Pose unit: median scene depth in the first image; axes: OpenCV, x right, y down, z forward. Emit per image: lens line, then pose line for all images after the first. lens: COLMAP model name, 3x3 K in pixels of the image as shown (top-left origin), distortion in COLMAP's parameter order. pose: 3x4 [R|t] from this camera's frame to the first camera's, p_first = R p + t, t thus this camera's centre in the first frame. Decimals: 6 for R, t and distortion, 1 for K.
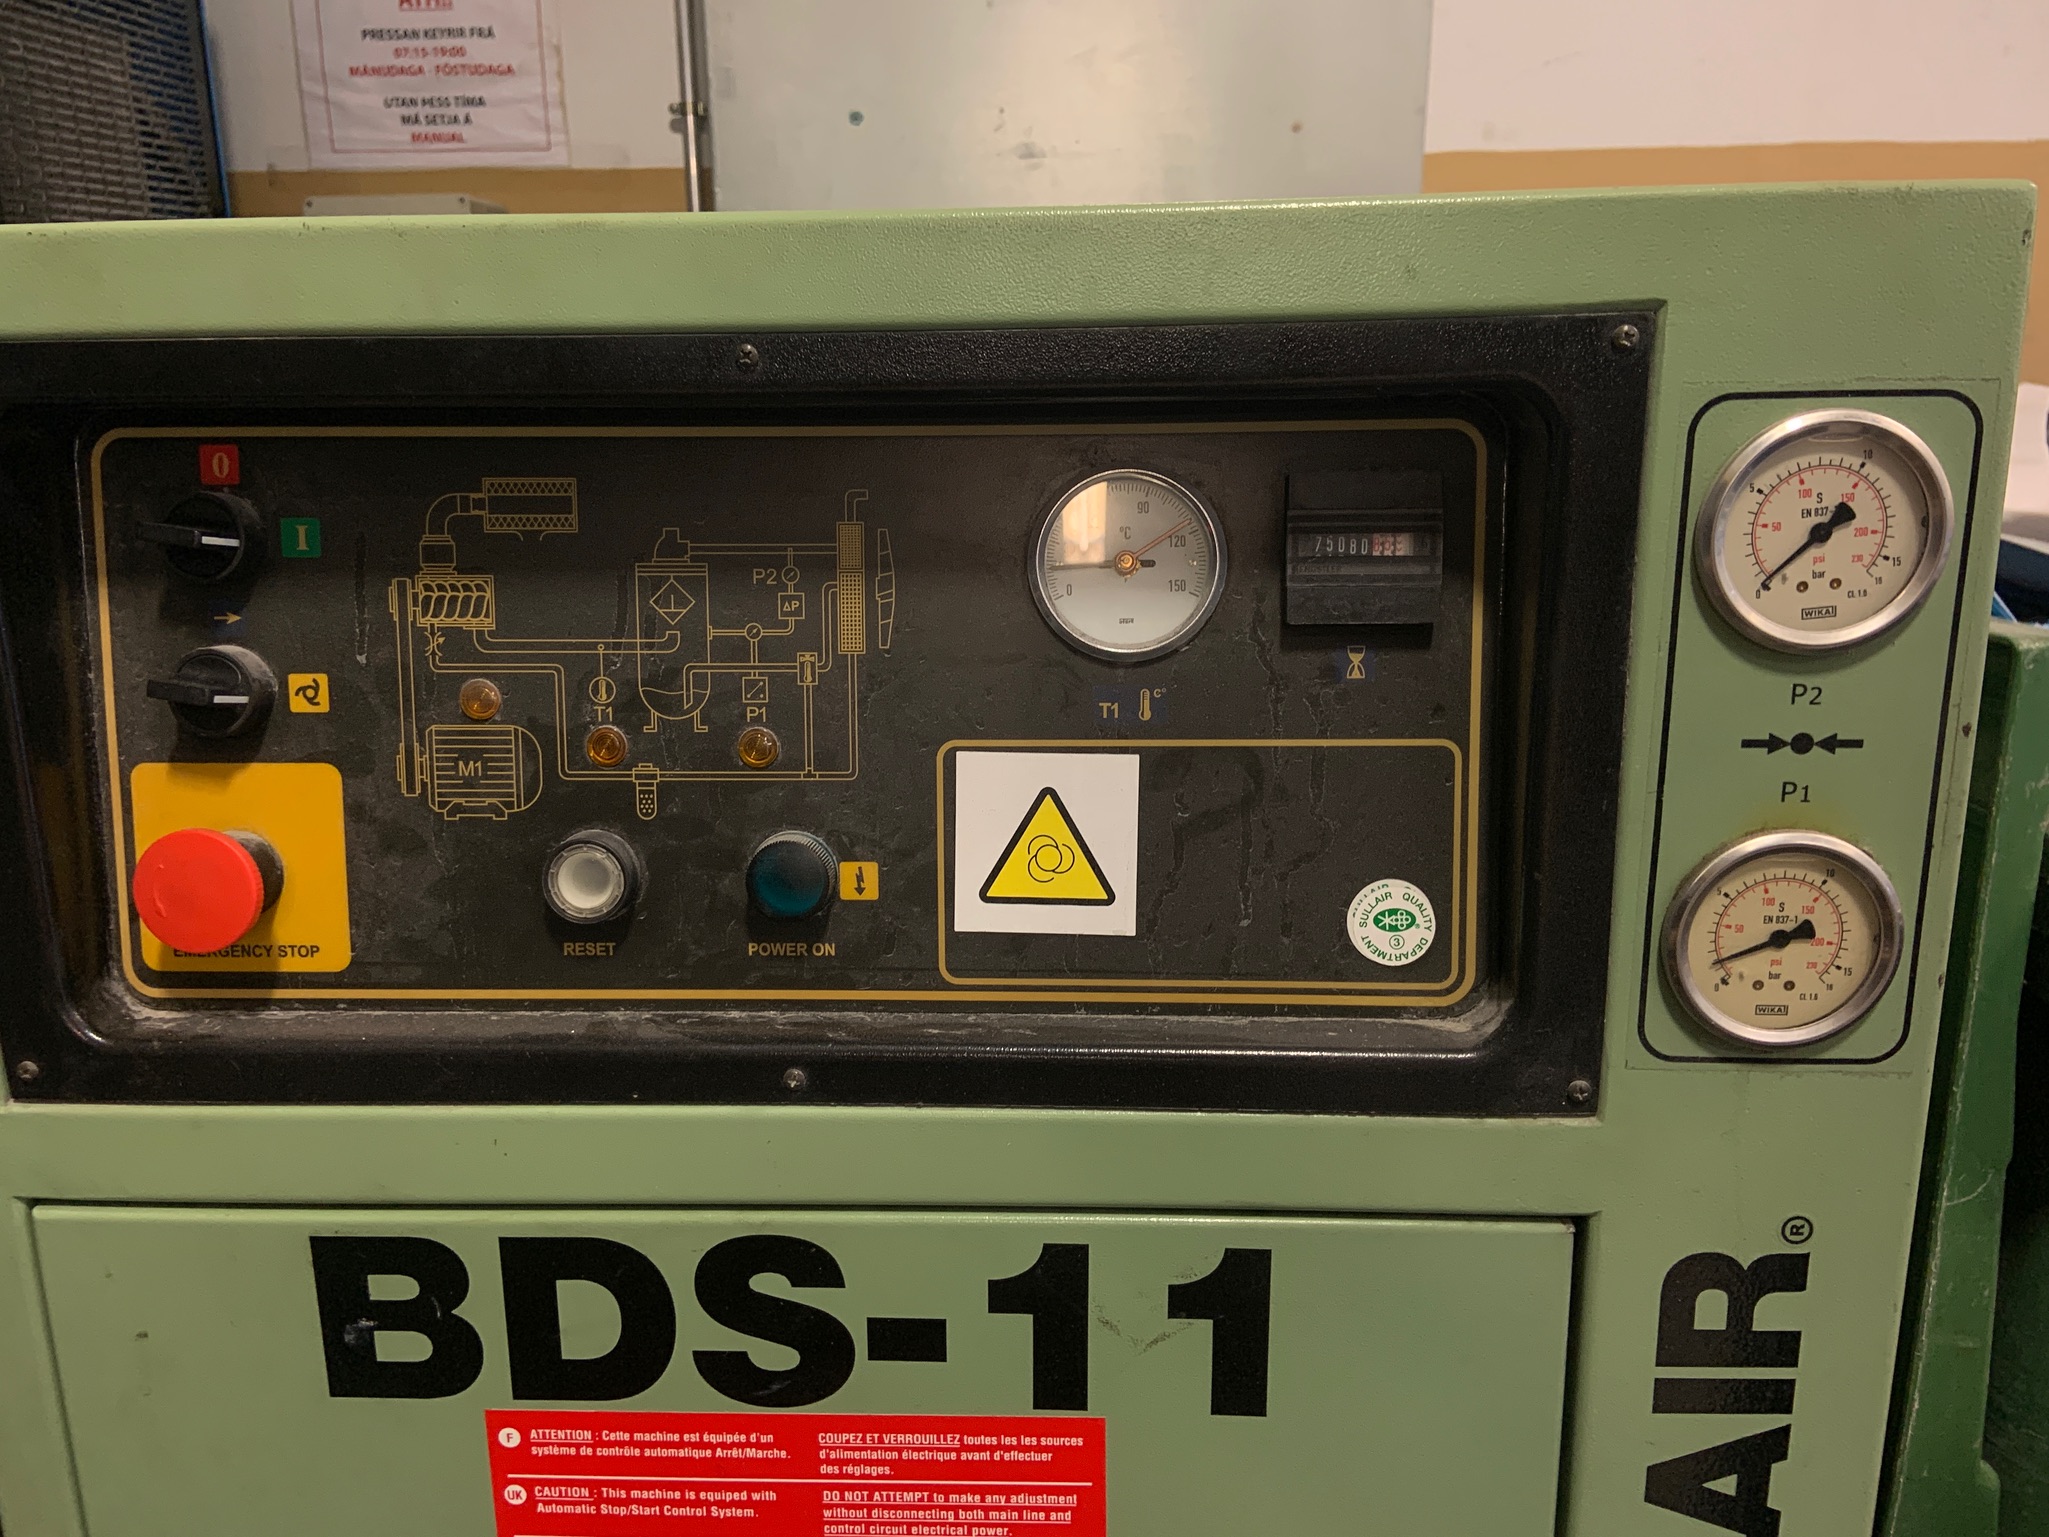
lens RADIAL K [[1552.8, 0, 1010.0], [0, 1552.8, 734.9], [0, 0, 1]] dist [0.119494, -0.152118]
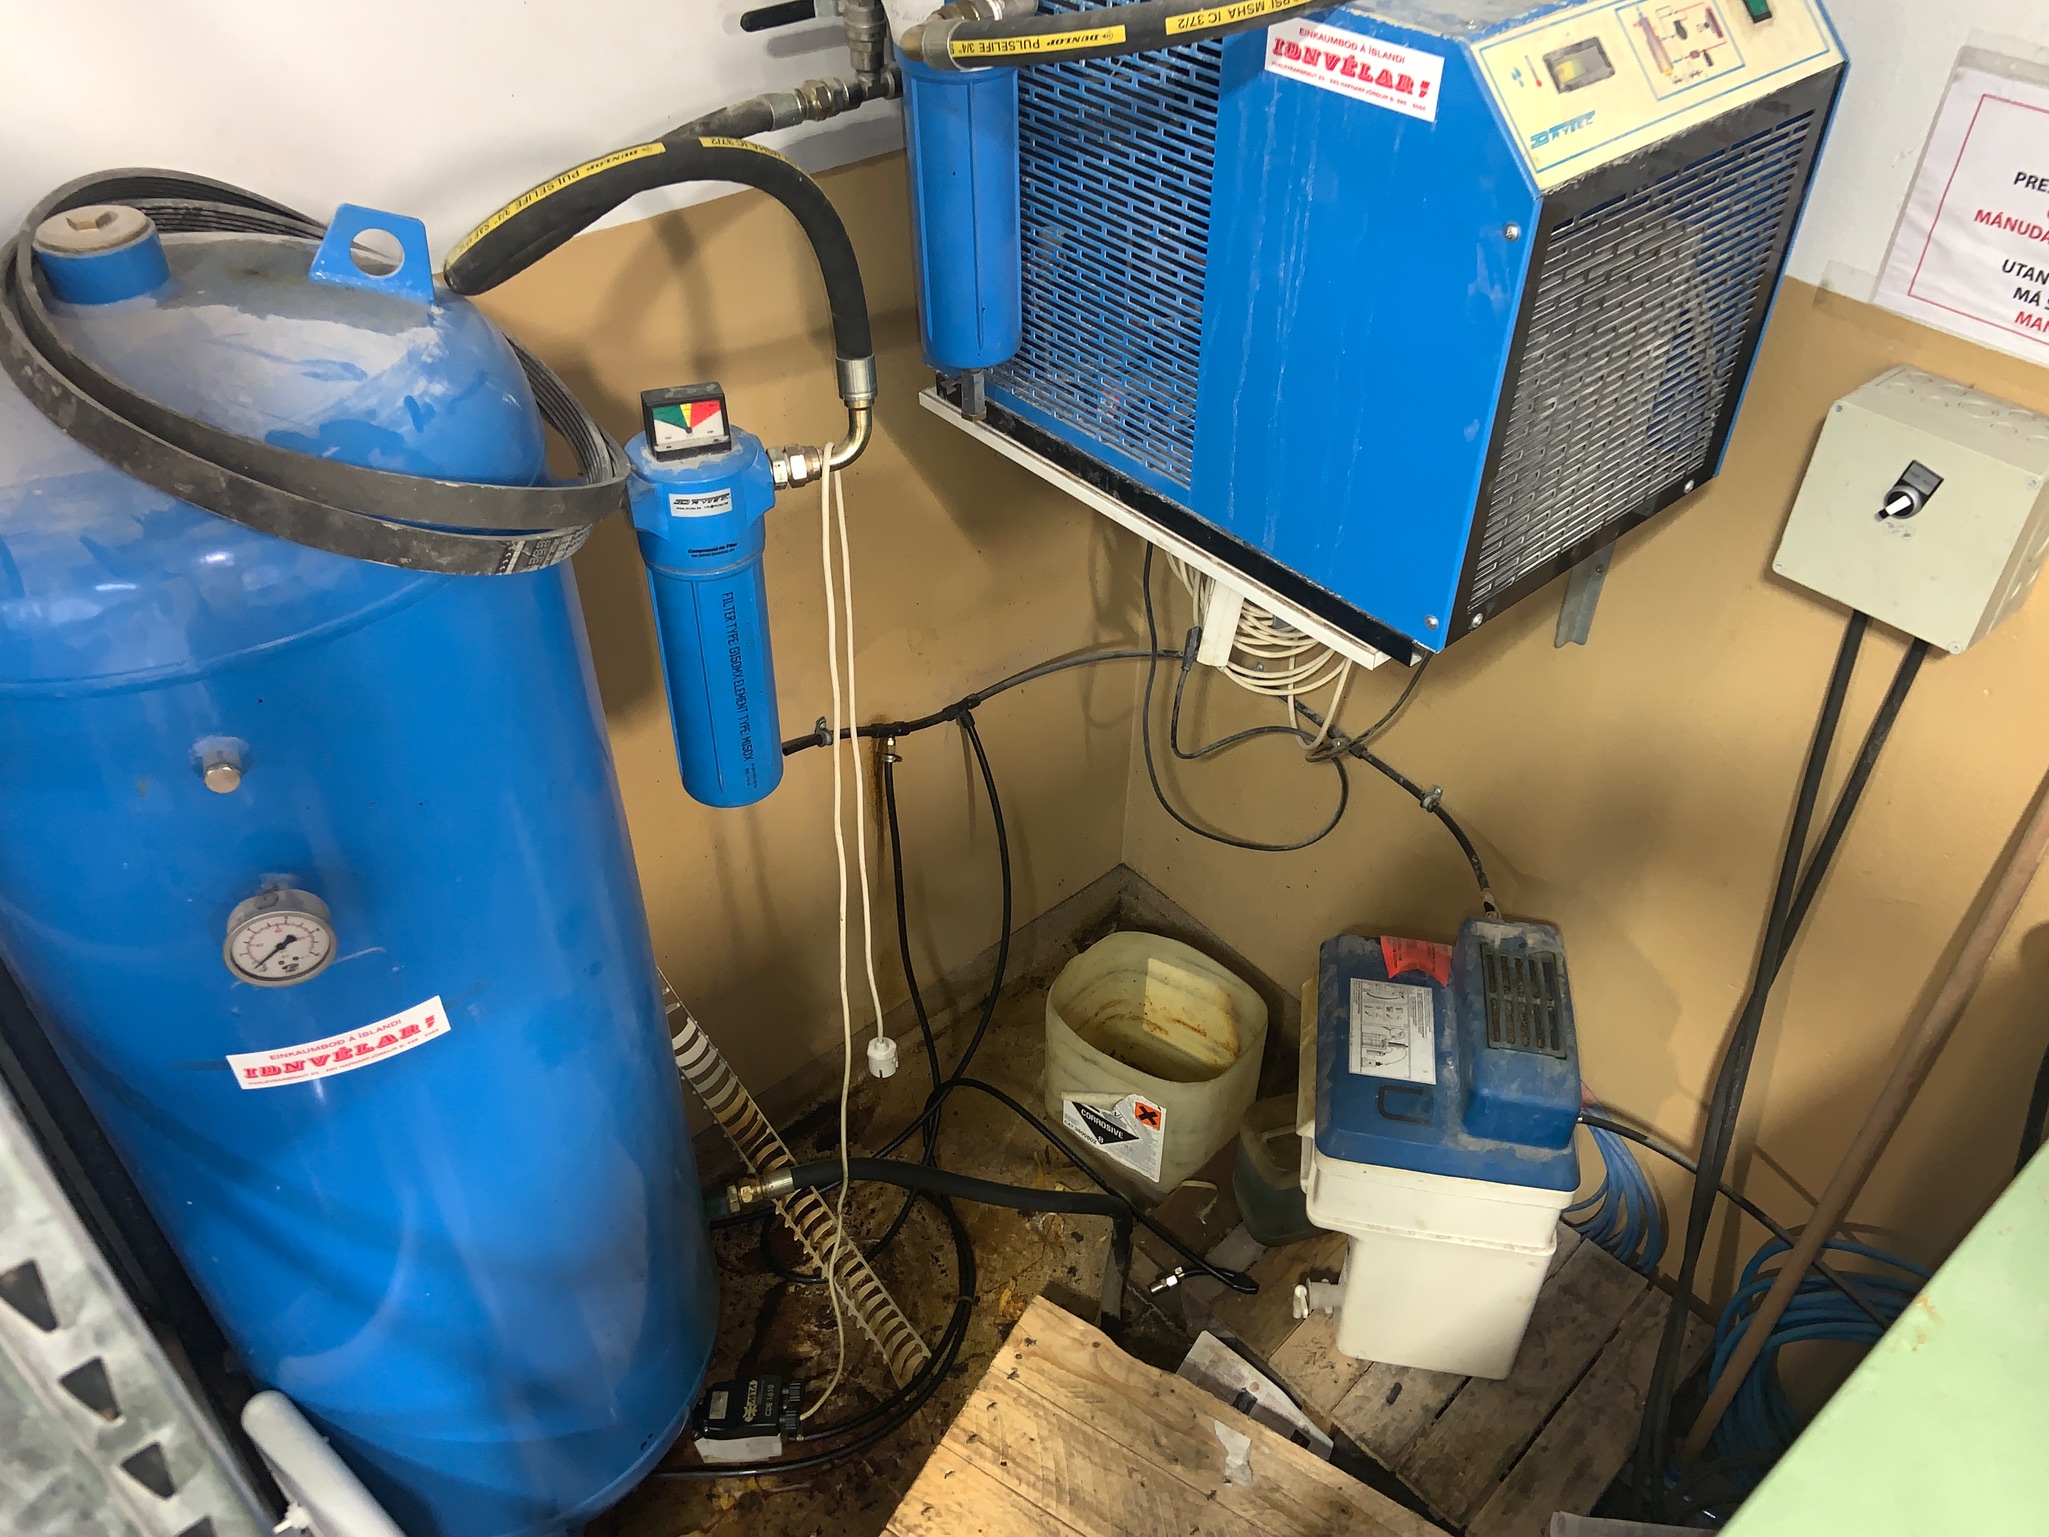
lens RADIAL K [[1552.8, 0, 1020.3], [0, 1552.8, 728.8], [0, 0, 1]] dist [0.119494, -0.152118]
pose [[0.677944, 0.482753, -0.554384, -0.636501], [-0.190576, 0.843783, 0.501708, -1.723834], [0.709981, -0.234478, 0.664039, 0.389510]]
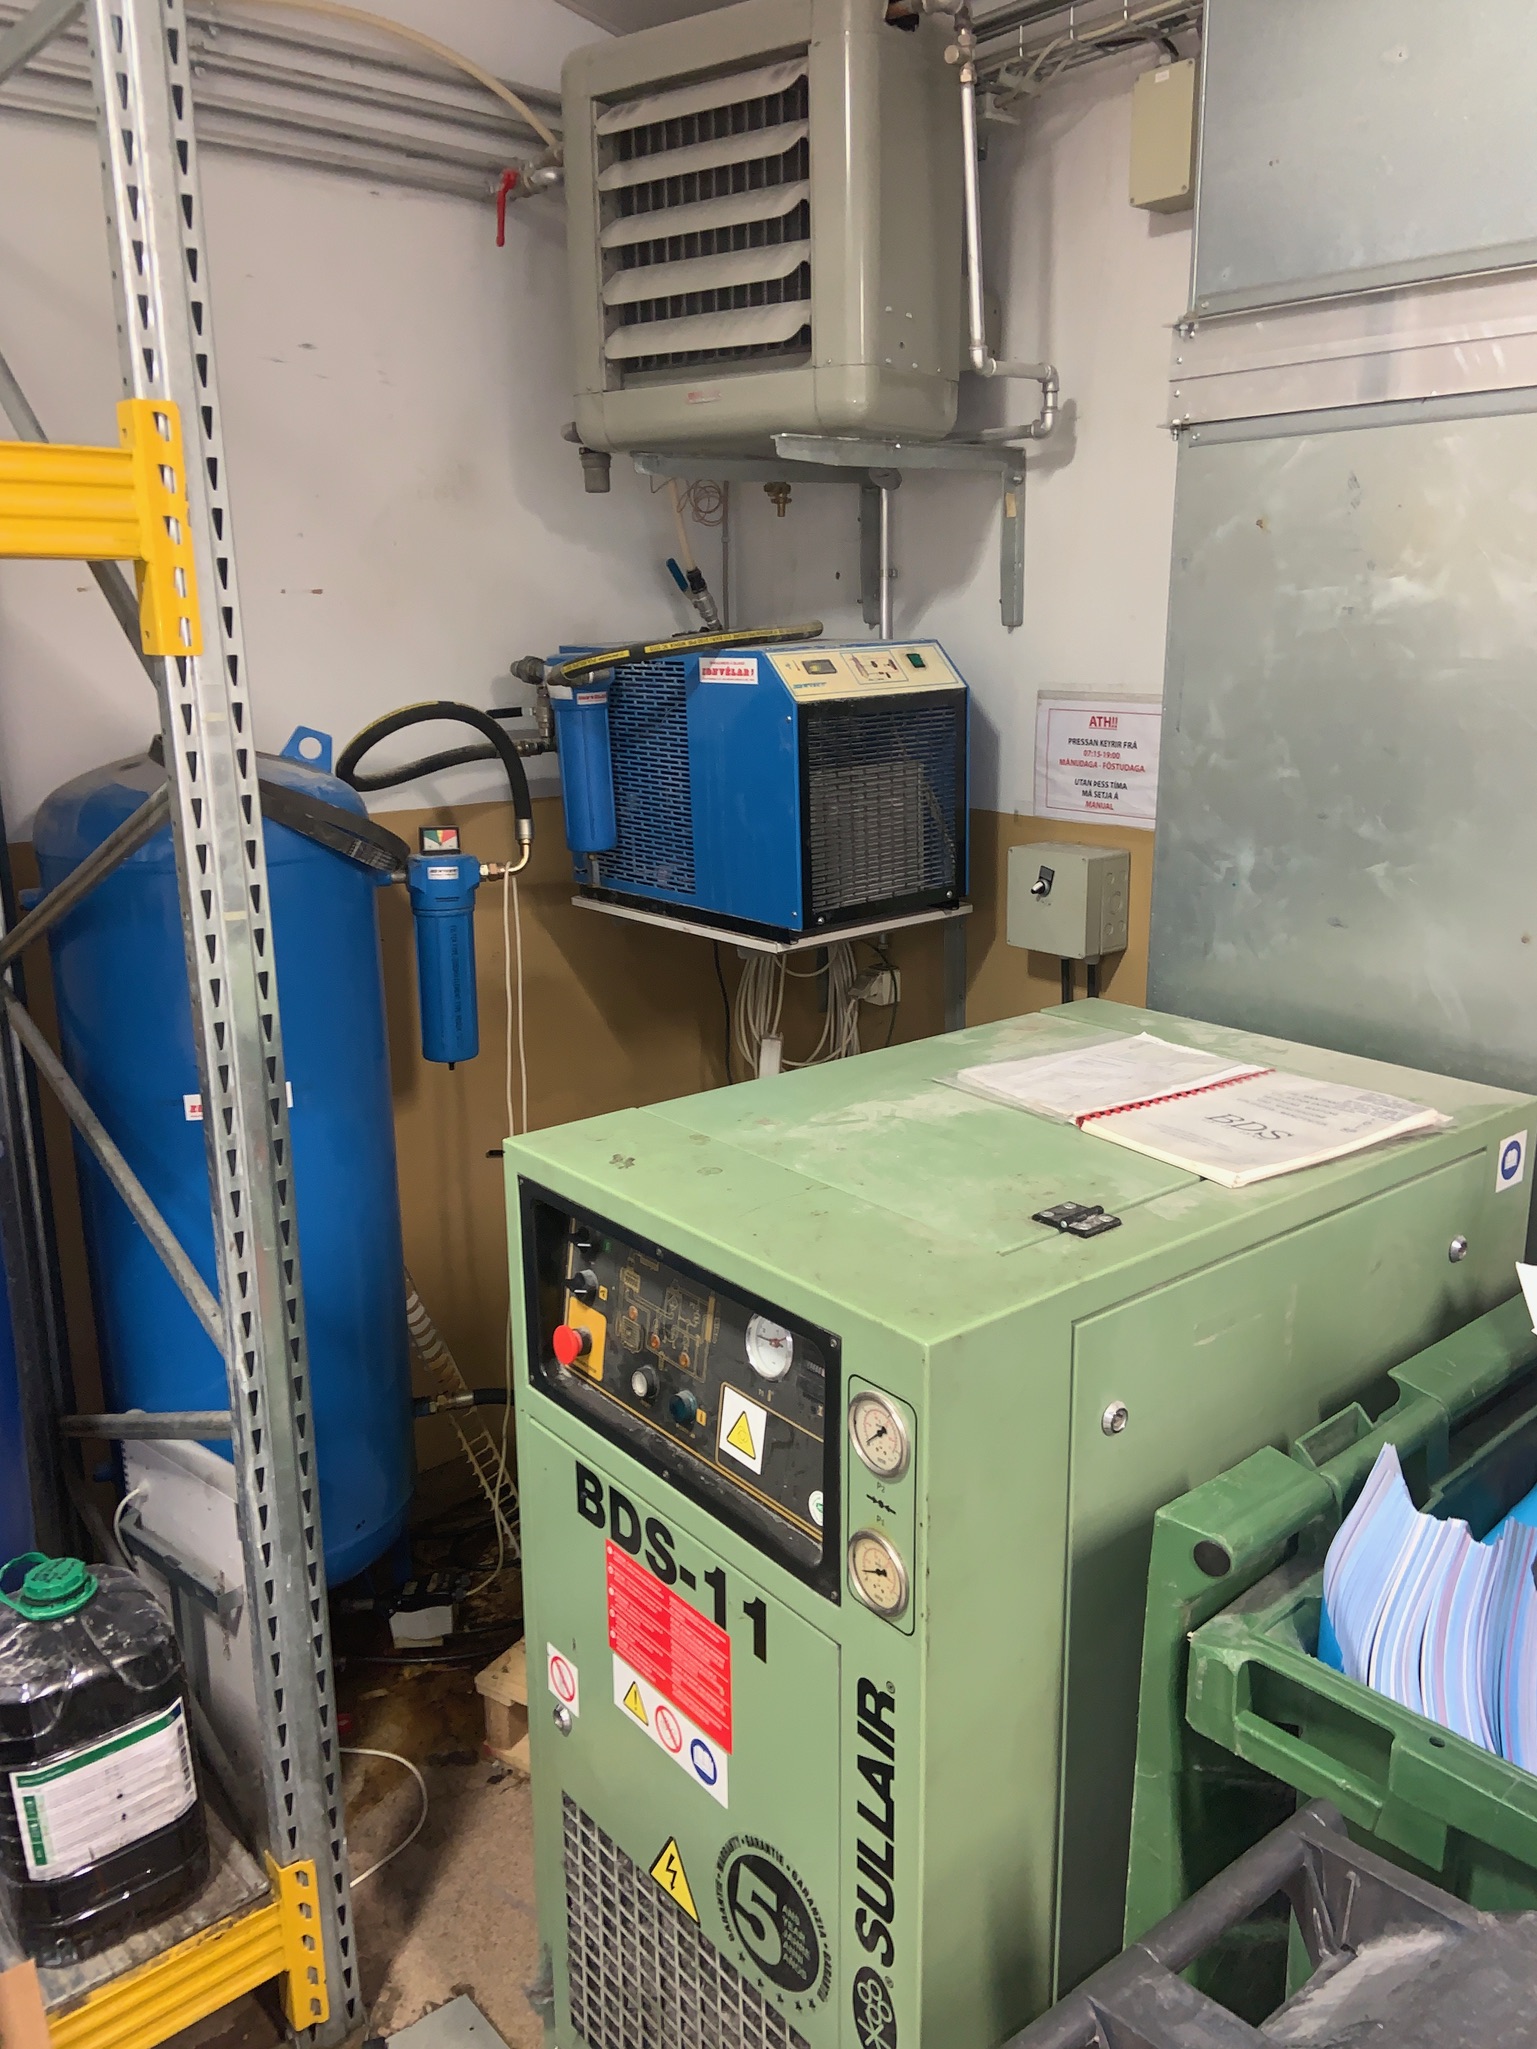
lens RADIAL K [[1552.8, 0, 790.2], [0, 1552.8, 983.7], [0, 0, 1]] dist [0.119494, -0.152118]
pose [[0.676900, 0.178852, -0.714016, 1.939978], [-0.172154, 0.981595, 0.082672, -0.961273], [0.715661, 0.066960, 0.695231, -0.950456]]
